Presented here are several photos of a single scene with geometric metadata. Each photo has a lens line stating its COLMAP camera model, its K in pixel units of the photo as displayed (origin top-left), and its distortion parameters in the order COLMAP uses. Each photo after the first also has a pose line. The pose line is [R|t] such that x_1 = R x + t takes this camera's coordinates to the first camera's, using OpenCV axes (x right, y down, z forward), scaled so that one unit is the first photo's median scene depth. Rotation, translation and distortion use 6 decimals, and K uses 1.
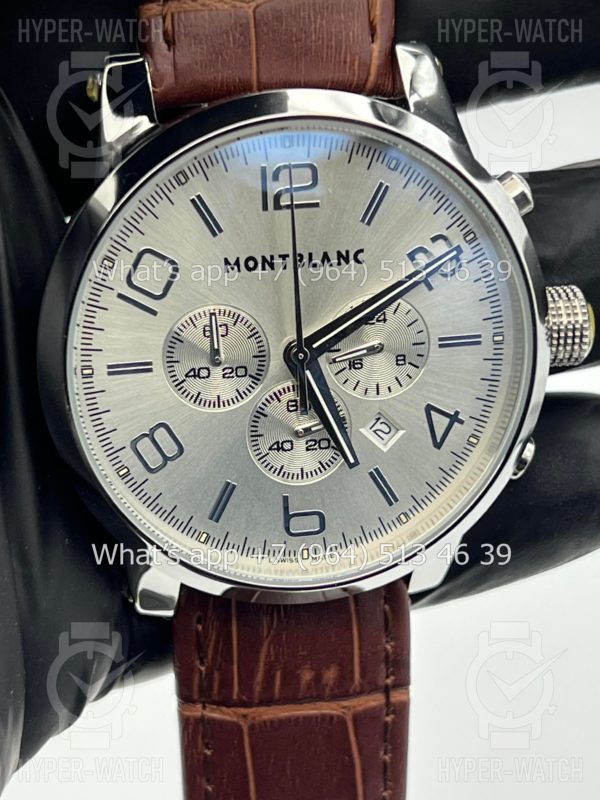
lens RADIAL K [[1850.3, 0, 284.9], [0, 1850.3, 424.0], [0, 0, 1]] dist [0.156401, 0.000000]
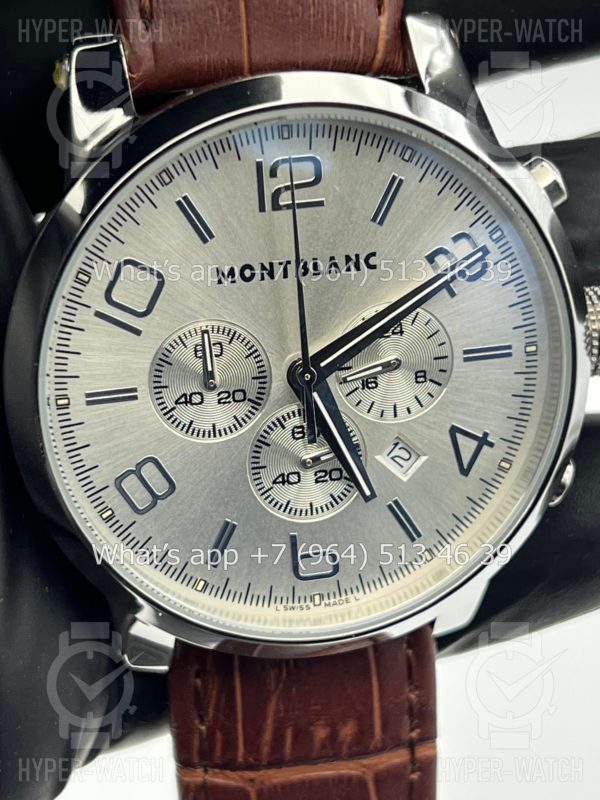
lens RADIAL K [[1850.3, 0, 284.5], [0, 1850.3, 395.6], [0, 0, 1]] dist [0.156401, 0.000000]
pose [[0.999669, -0.025123, 0.005628, -0.007018], [0.025074, 0.999648, 0.008616, -0.034957], [-0.005842, -0.008472, 0.999947, 0.124997]]
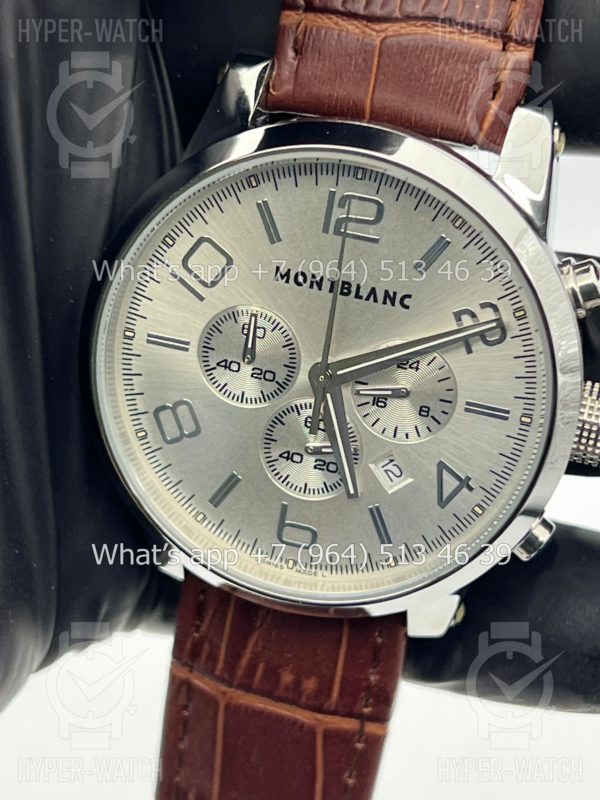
lens RADIAL K [[1850.3, 0, 309.6], [0, 1850.3, 412.5], [0, 0, 1]] dist [0.156401, 0.000000]
pose [[0.900878, 0.297581, -0.316014, 0.325963], [-0.287436, 0.954502, 0.079417, -0.096328], [0.325269, 0.019288, 0.945425, 0.028929]]
